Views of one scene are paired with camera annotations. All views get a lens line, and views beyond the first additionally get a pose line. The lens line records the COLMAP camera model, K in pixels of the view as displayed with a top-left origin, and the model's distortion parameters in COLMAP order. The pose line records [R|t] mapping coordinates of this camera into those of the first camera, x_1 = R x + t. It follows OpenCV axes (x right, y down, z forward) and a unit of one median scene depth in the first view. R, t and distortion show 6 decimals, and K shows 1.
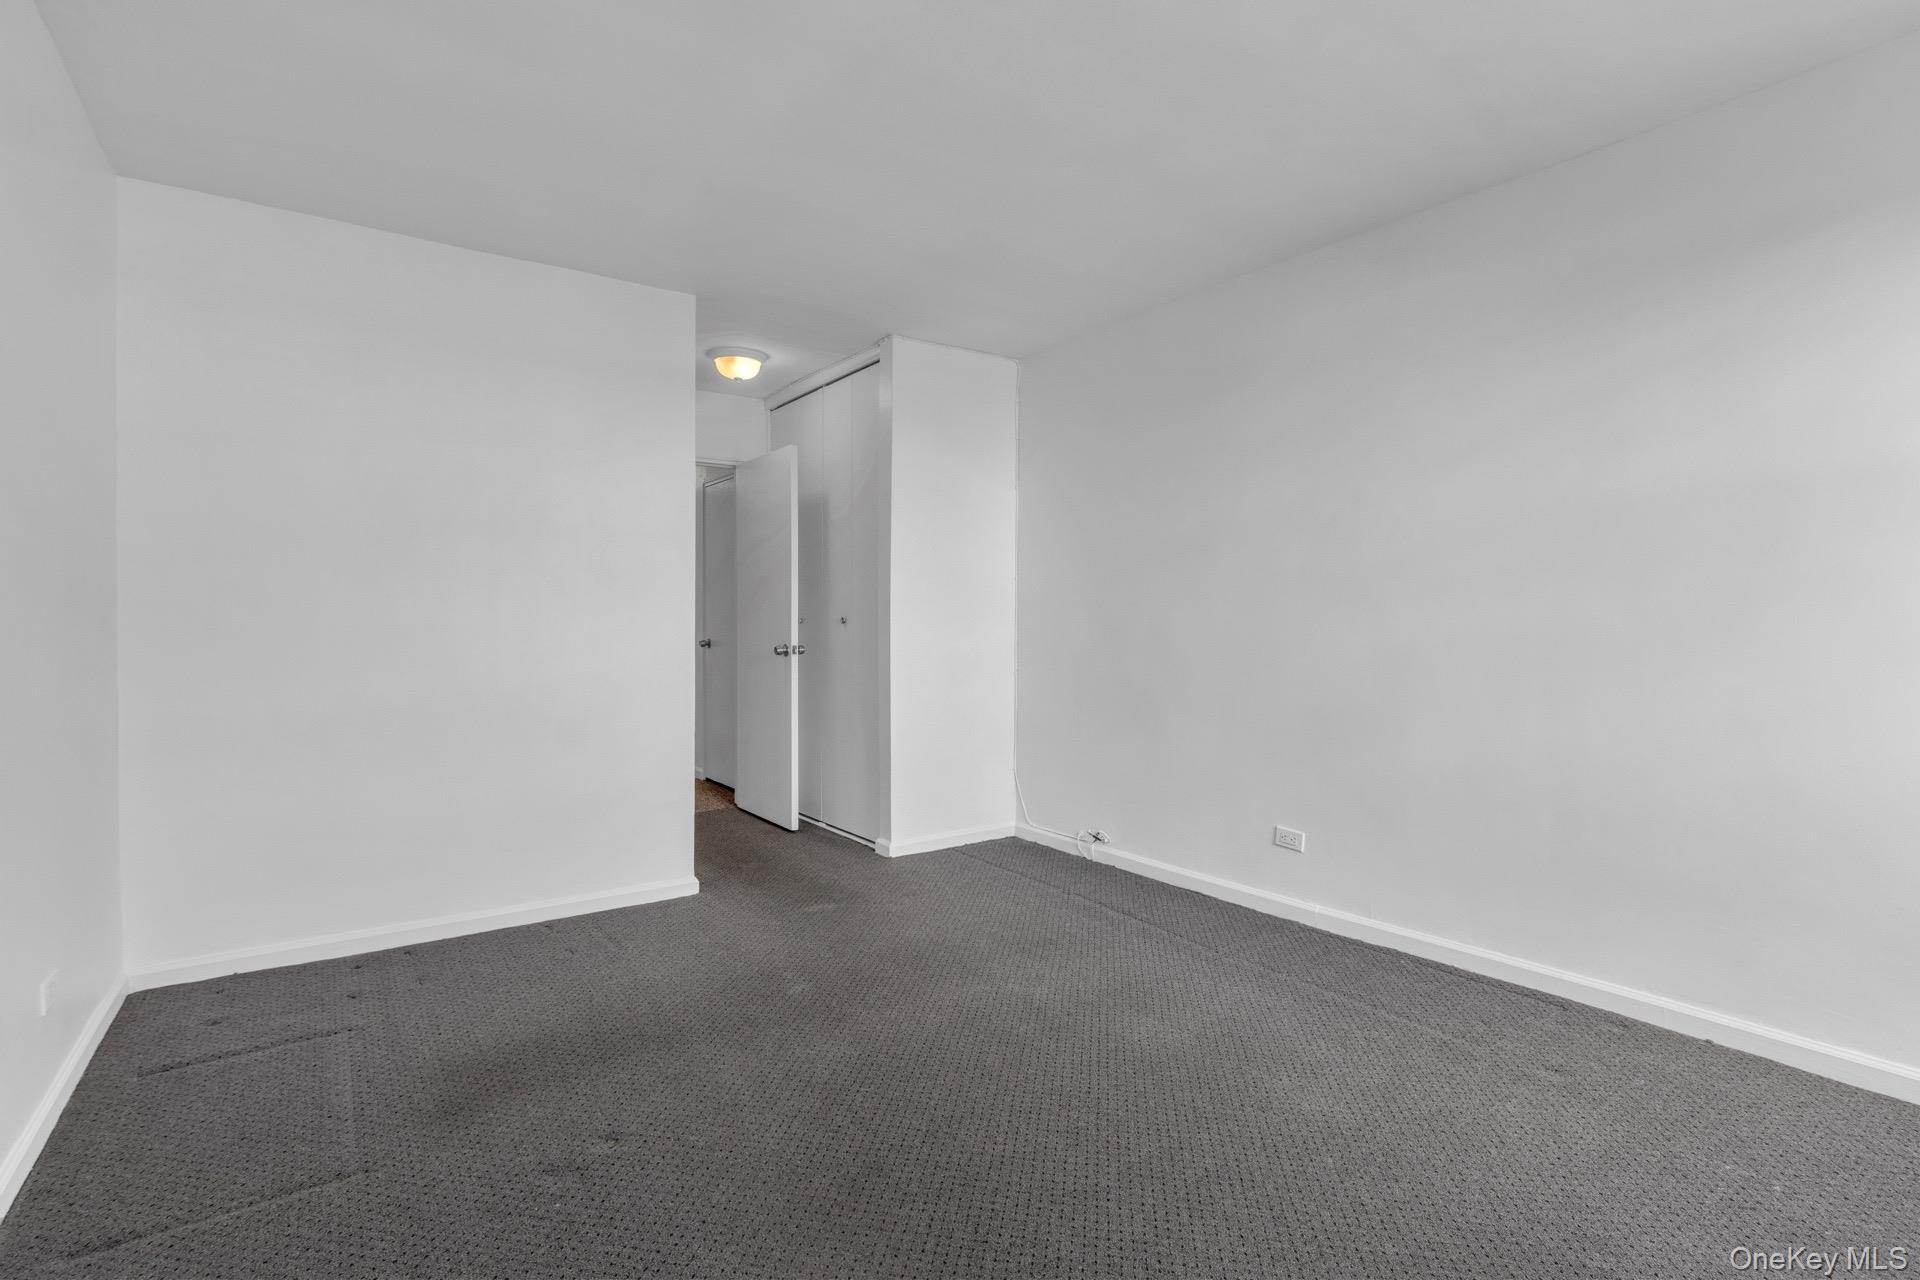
lens RADIAL K [[923.8, 0, 953.2], [0, 923.8, 638.2], [0, 0, 1]] dist [0.003683, -0.002624]
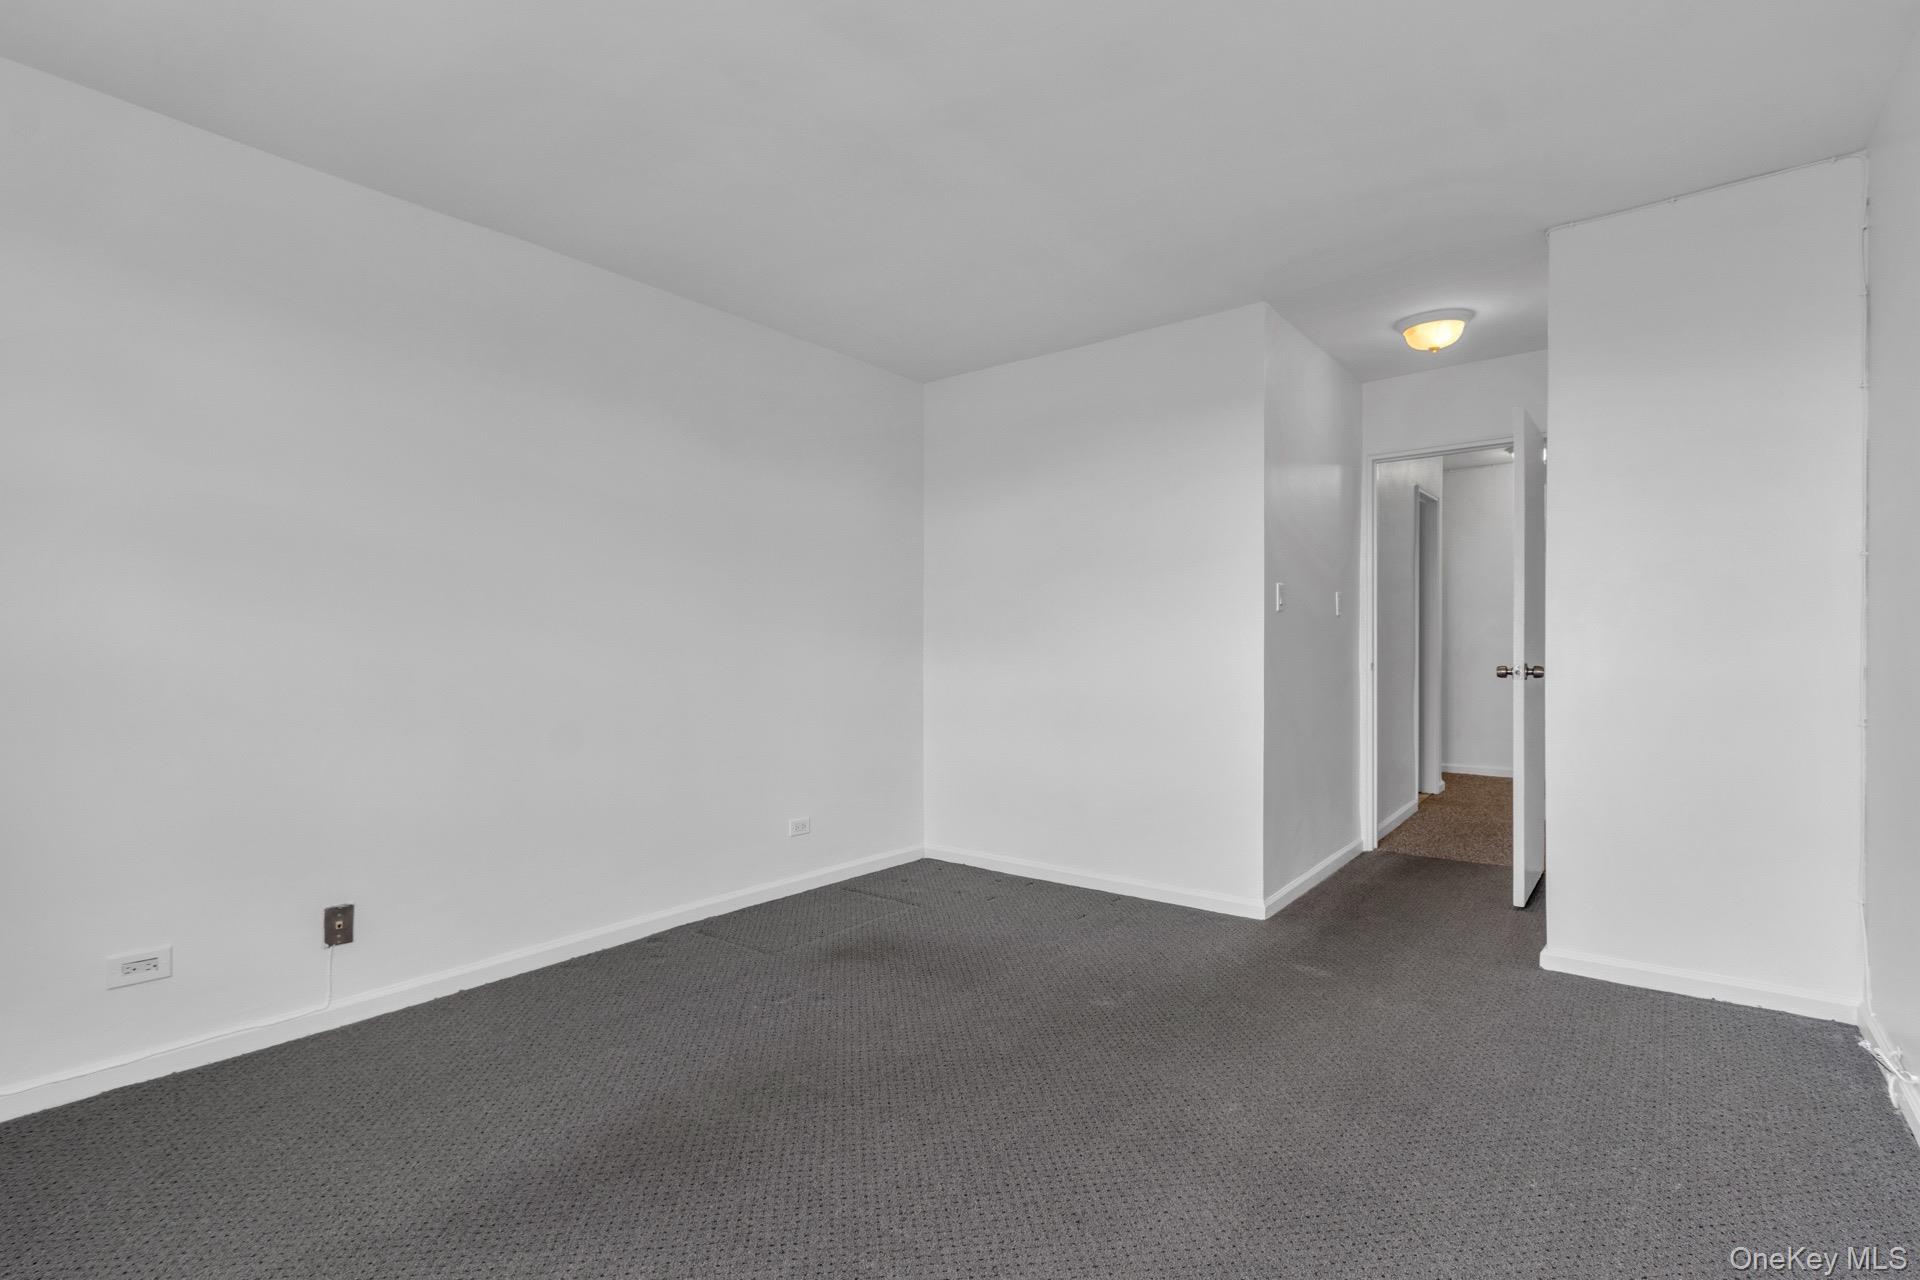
lens RADIAL K [[923.8, 0, 941.0], [0, 923.8, 642.1], [0, 0, 1]] dist [0.003683, -0.002624]
pose [[0.269007, -0.003787, -0.963131, 0.653952], [-0.010763, 0.999918, -0.006938, -0.002618], [0.963078, 0.012233, 0.268944, 0.483685]]
